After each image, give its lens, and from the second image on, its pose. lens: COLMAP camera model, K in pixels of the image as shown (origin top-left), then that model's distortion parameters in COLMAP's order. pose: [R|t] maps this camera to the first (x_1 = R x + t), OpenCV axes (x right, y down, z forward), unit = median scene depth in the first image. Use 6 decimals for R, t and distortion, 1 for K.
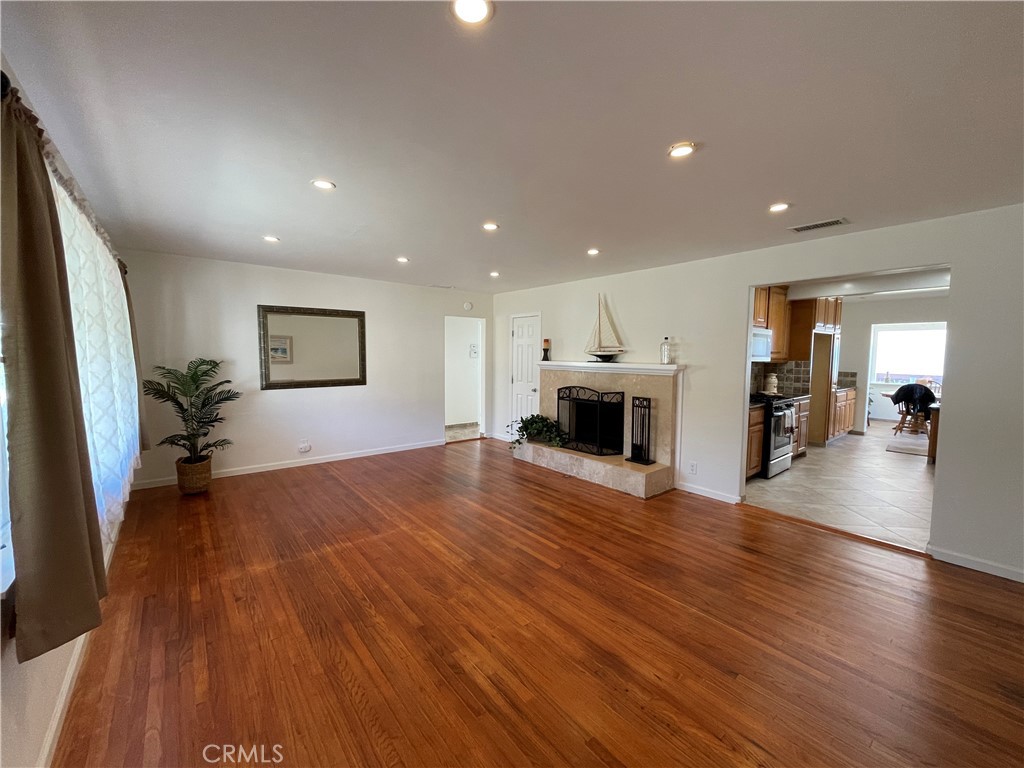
lens RADIAL K [[414.8, 0, 512.0], [0, 414.8, 384.0], [0, 0, 1]] dist [-0.000762, -0.000220]
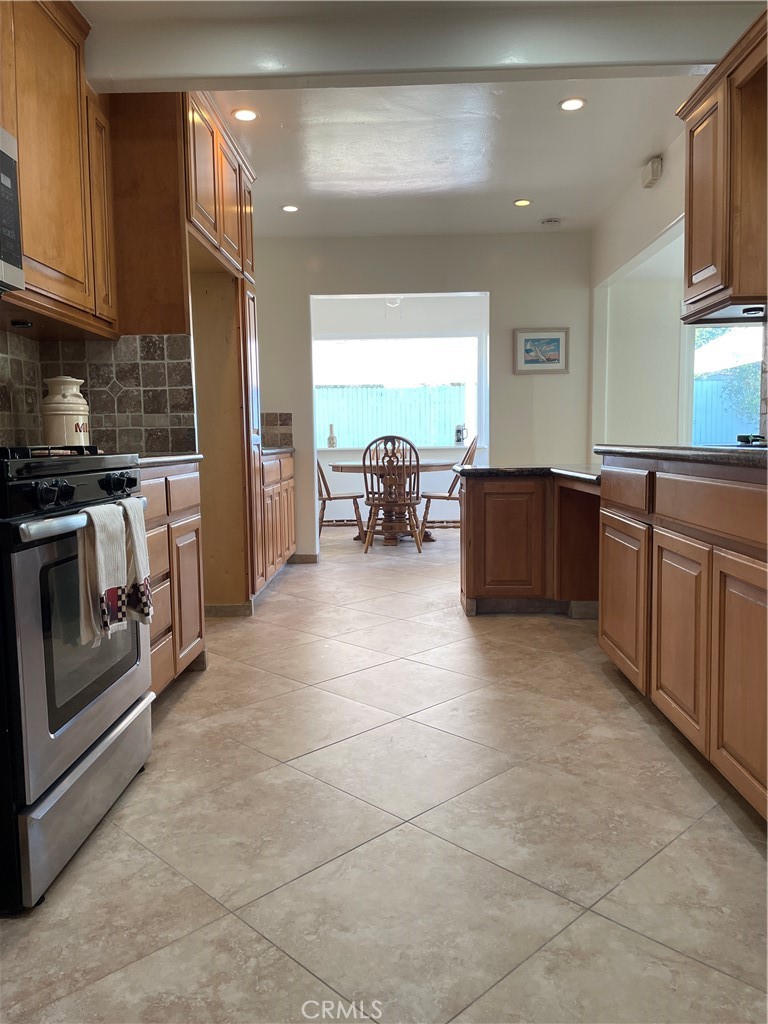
lens RADIAL K [[773.6, 0, 384.0], [0, 773.6, 512.0], [0, 0, 1]] dist [0.100122, -0.127295]
pose [[0.656173, -0.087306, 0.749543, 0.387823], [0.075164, 0.995907, 0.050201, 0.047641], [-0.750858, 0.023398, 0.660050, 0.537631]]
